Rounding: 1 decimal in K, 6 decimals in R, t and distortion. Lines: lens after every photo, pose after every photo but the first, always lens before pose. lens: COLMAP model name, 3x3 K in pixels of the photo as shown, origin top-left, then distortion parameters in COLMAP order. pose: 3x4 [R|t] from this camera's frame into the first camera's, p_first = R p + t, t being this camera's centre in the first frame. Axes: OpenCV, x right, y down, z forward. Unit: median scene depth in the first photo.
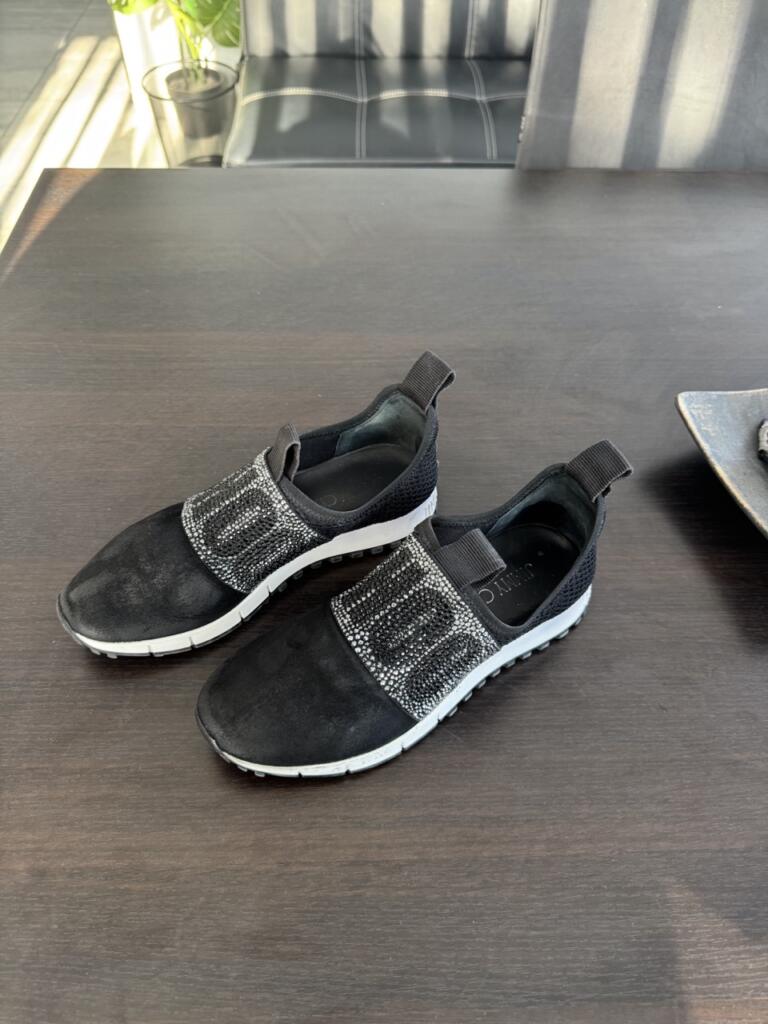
lens RADIAL K [[773.5, 0, 384.0], [0, 773.5, 512.0], [0, 0, 1]] dist [-0.033097, 0.008981]
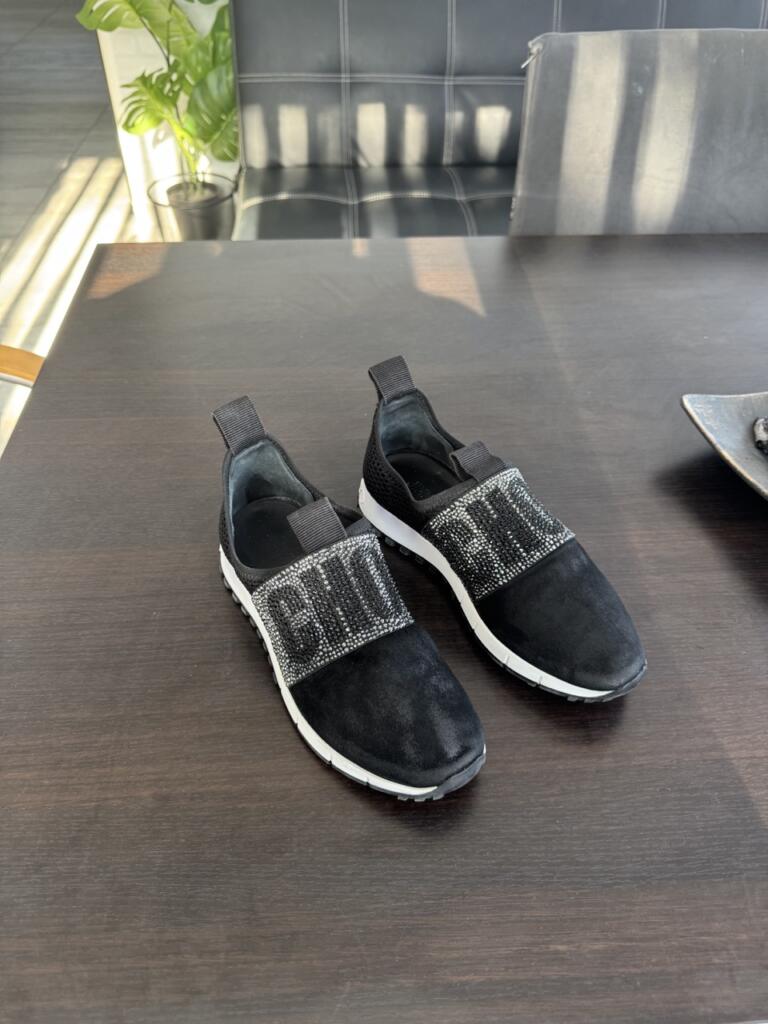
lens RADIAL K [[769.0, 0, 385.0], [0, 769.0, 511.6], [0, 0, 1]] dist [-0.025335, -0.001212]
pose [[0.999051, -0.034202, 0.026976, -0.144656], [0.037328, 0.991394, -0.125474, 0.210019], [-0.022453, 0.126361, 0.991730, -0.155035]]
